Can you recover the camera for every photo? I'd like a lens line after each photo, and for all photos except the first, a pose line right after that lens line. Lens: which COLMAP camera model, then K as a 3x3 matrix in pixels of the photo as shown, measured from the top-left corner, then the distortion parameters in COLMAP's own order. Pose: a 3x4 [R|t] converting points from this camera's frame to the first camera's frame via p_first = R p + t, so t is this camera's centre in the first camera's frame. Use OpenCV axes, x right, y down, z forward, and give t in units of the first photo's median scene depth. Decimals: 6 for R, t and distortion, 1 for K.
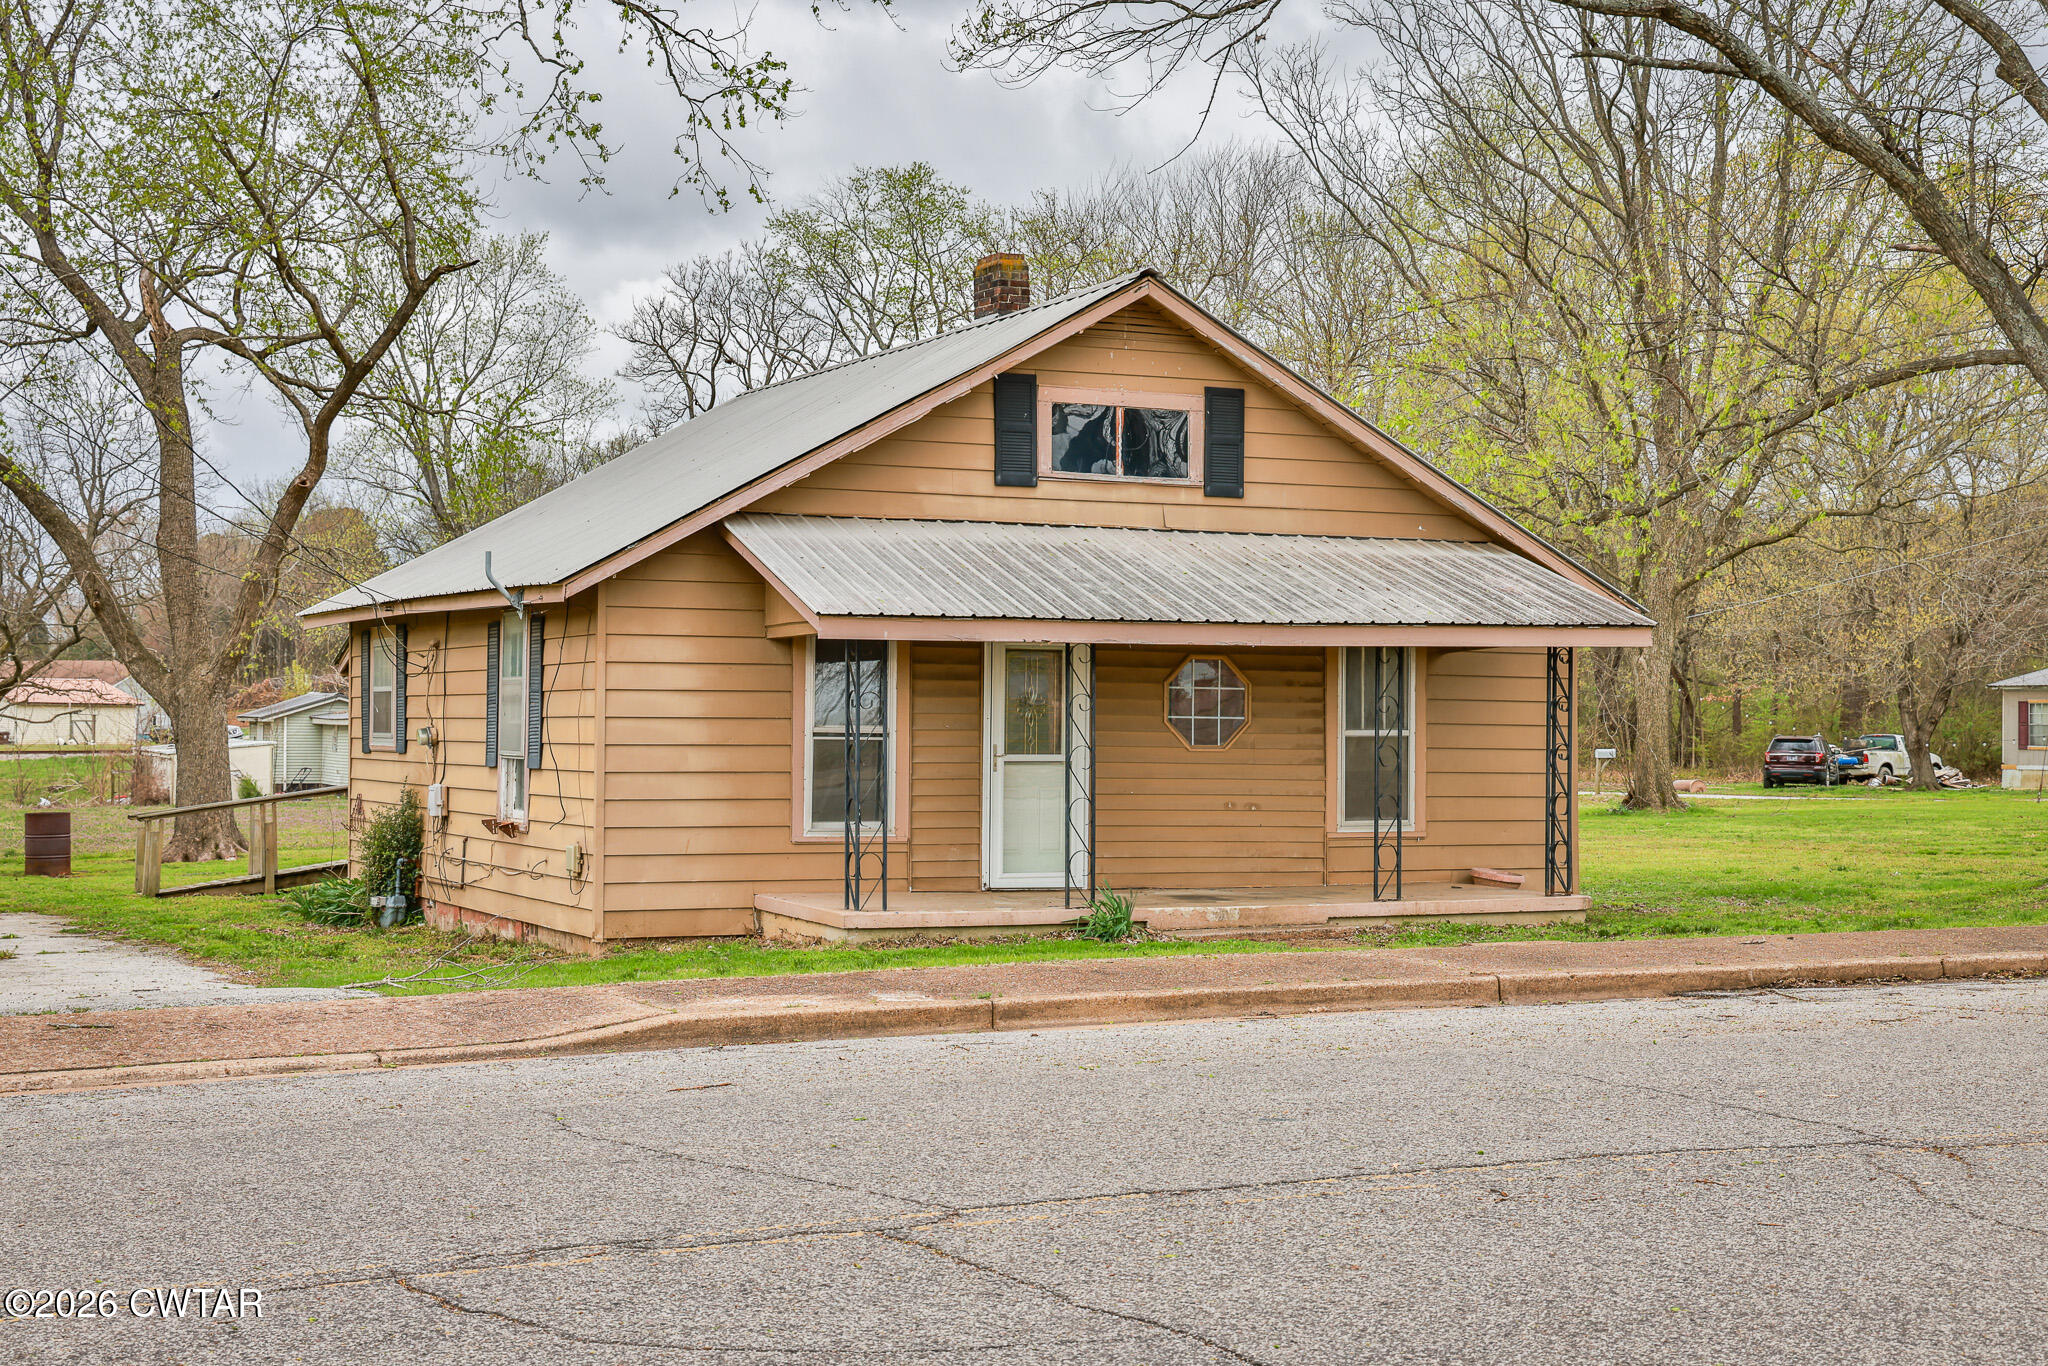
lens RADIAL K [[2876.5, 0, 1024.0], [0, 2876.5, 683.0], [0, 0, 1]] dist [0.134449, 0.046515]
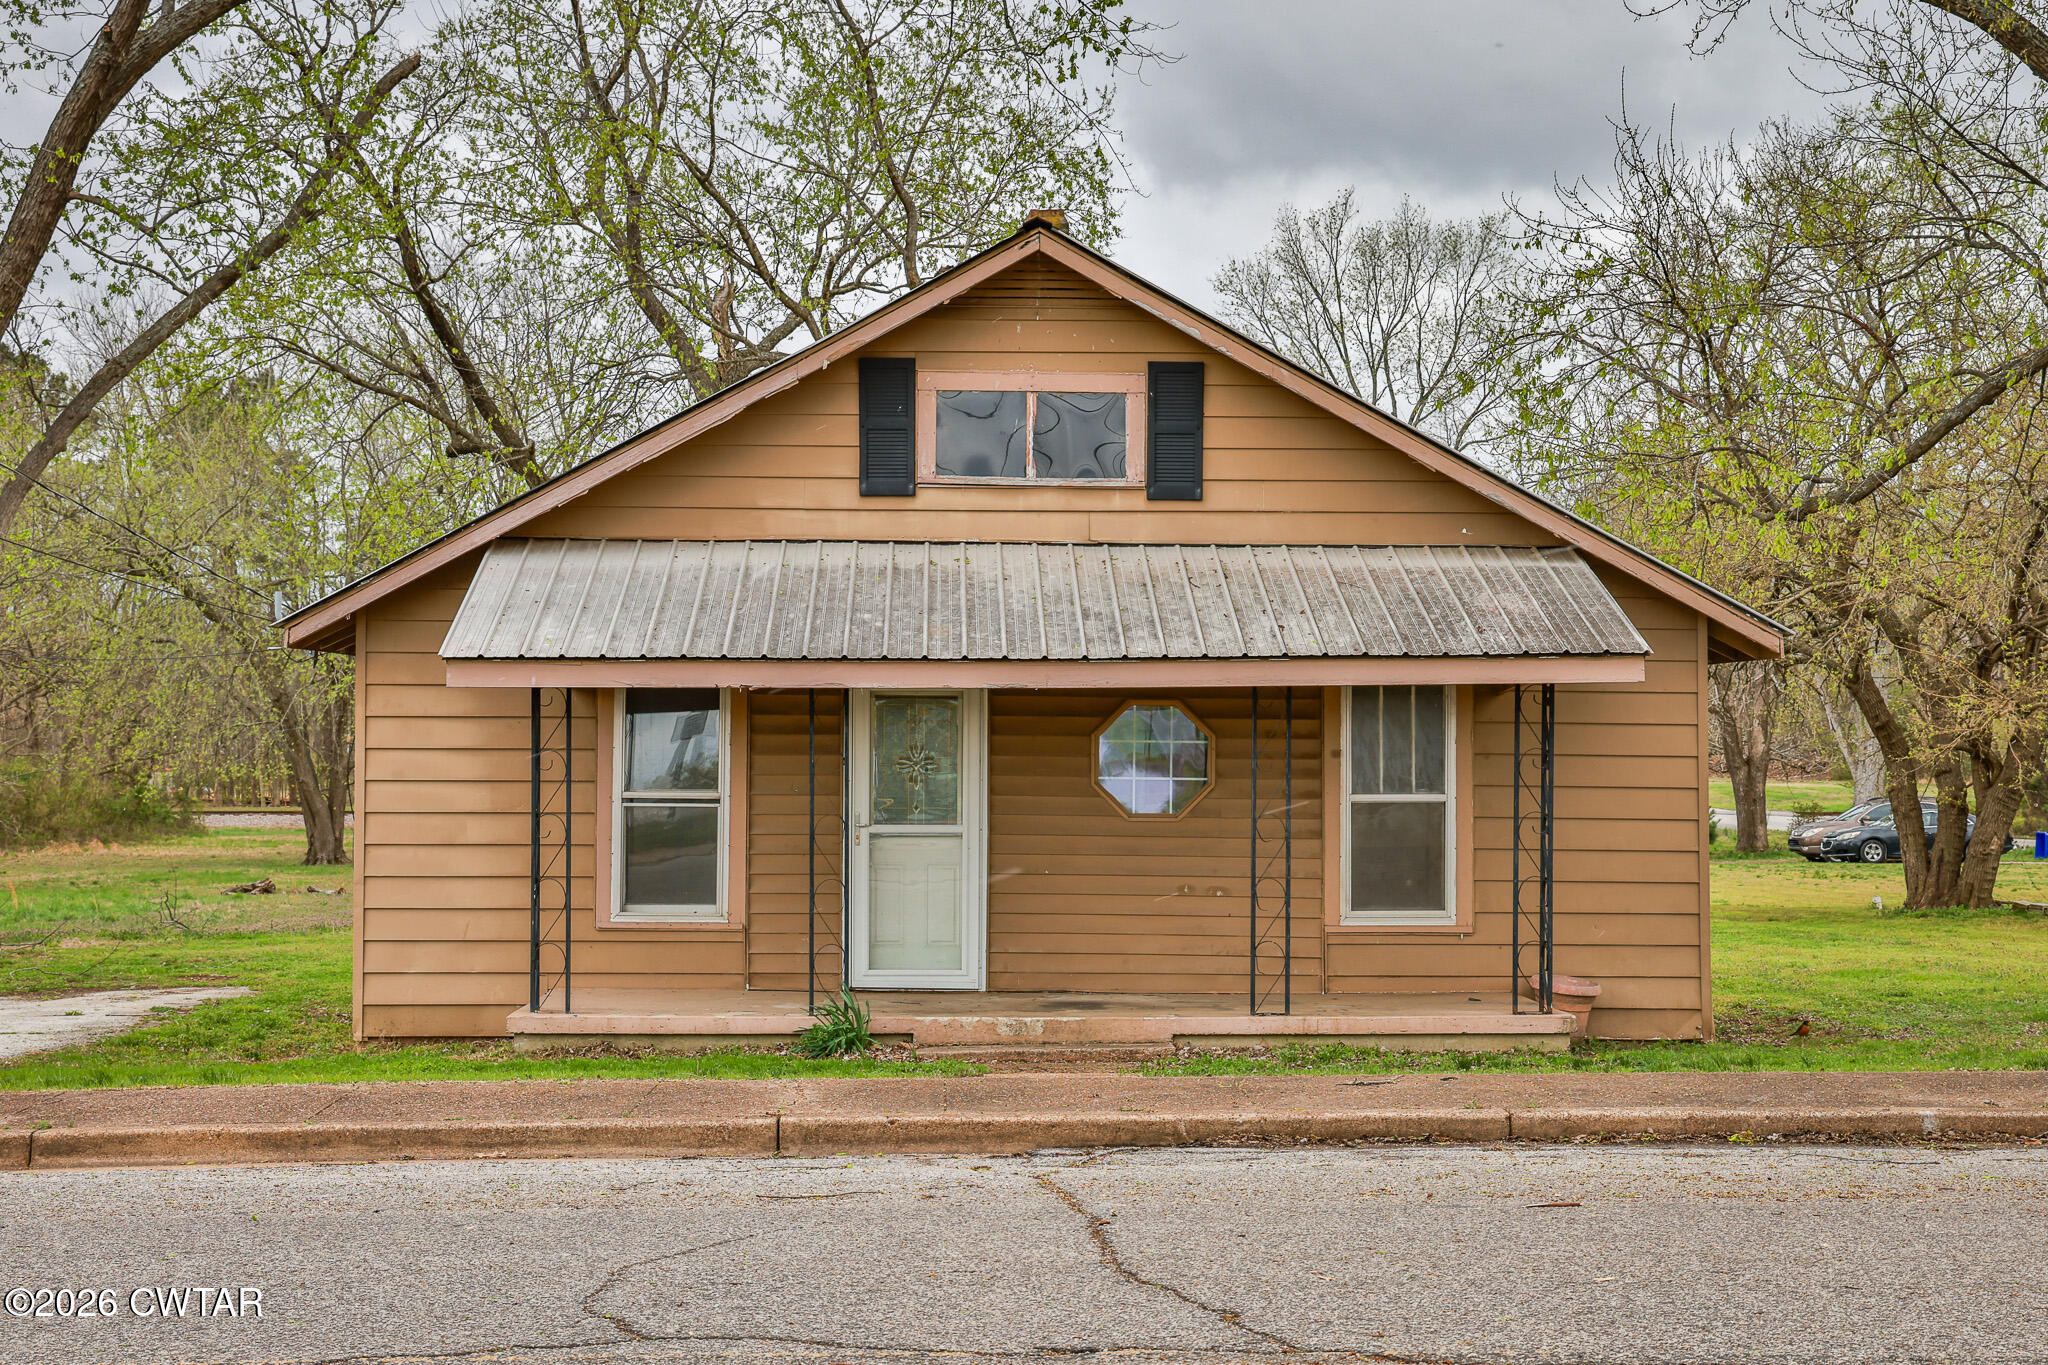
lens RADIAL K [[3275.2, 0, 1023.8], [0, 3275.2, 766.4], [0, 0, 1]] dist [0.160675, -0.035664]
pose [[0.923293, -0.003939, -0.384076, 0.382427], [0.007496, 0.999942, 0.007765, 0.001333], [0.384023, -0.010048, 0.923269, 0.152993]]
